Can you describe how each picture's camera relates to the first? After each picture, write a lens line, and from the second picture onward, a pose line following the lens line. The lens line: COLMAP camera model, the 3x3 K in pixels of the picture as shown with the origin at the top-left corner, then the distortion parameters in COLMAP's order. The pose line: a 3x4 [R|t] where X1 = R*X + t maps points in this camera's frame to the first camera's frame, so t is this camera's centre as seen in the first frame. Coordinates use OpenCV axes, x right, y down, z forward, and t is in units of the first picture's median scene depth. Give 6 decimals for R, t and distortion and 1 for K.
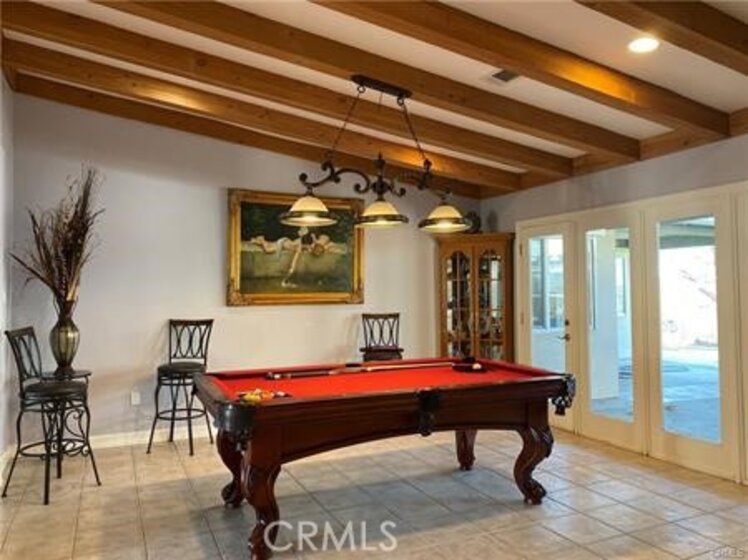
lens RADIAL K [[567.8, 0, 376.5], [0, 567.8, 272.3], [0, 0, 1]] dist [0.007594, -0.003363]
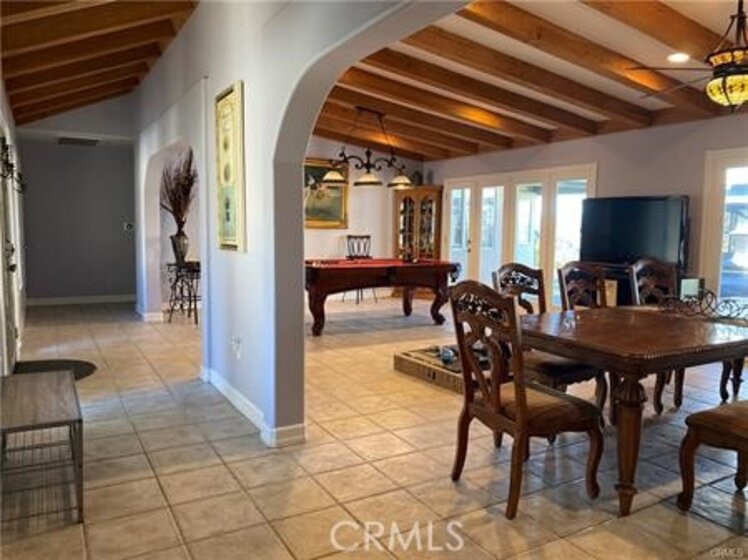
lens RADIAL K [[558.2, 0, 374.0], [0, 558.2, 280.0], [0, 0, 1]] dist [0.129030, -0.192944]
pose [[0.996310, 0.014924, 0.084514, -0.085774], [-0.025926, 0.991094, 0.130618, -0.009669], [-0.081812, -0.132327, 0.987824, -0.617402]]
